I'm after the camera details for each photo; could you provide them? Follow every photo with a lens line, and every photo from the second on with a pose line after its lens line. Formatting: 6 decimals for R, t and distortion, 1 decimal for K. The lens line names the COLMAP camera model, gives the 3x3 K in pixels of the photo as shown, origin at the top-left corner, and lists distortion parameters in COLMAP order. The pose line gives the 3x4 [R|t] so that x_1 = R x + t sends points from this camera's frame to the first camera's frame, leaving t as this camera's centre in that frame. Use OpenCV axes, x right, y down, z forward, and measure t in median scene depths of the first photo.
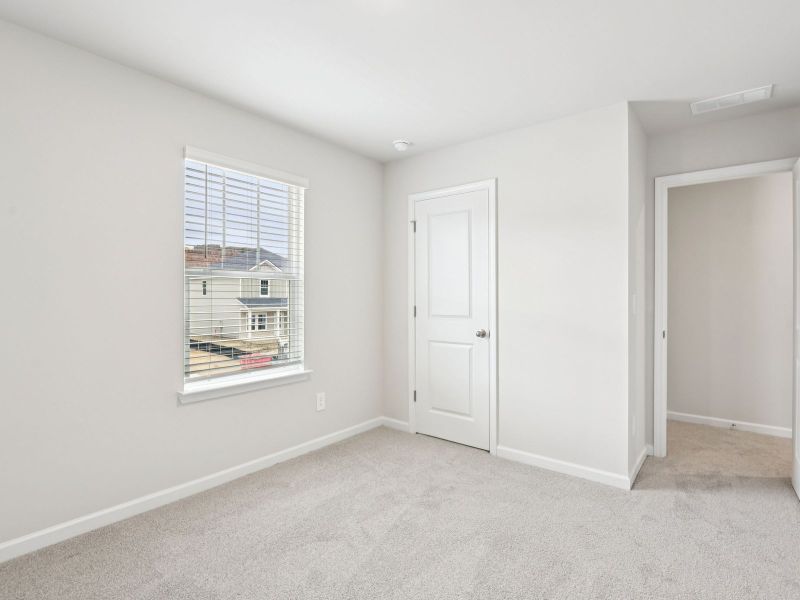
lens RADIAL K [[417.1, 0, 402.0], [0, 417.1, 301.3], [0, 0, 1]] dist [-0.005562, -0.000696]
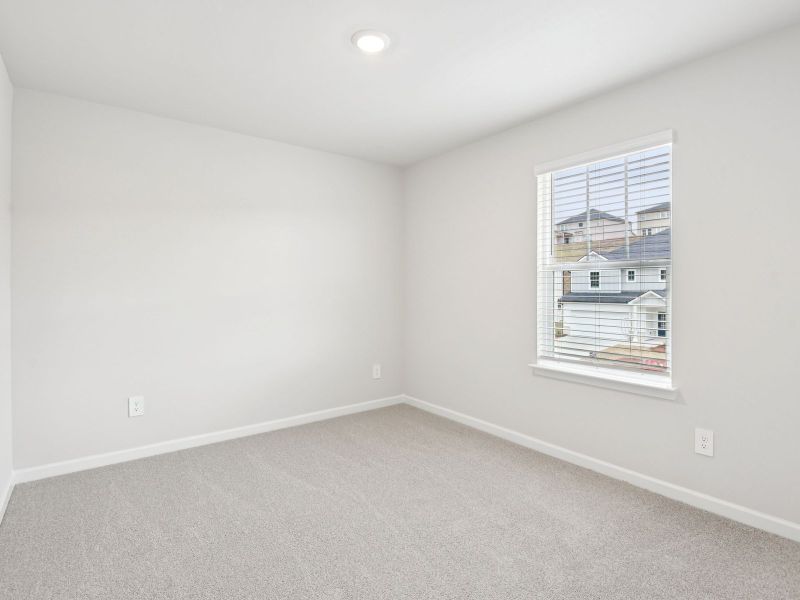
lens RADIAL K [[417.1, 0, 402.0], [0, 417.1, 301.3], [0, 0, 1]] dist [-0.005562, -0.000696]
pose [[-0.236378, 0.034704, -0.971041, 0.886499], [-0.002633, 0.999335, 0.036356, -0.021393], [0.971658, 0.011150, -0.236130, 1.040173]]
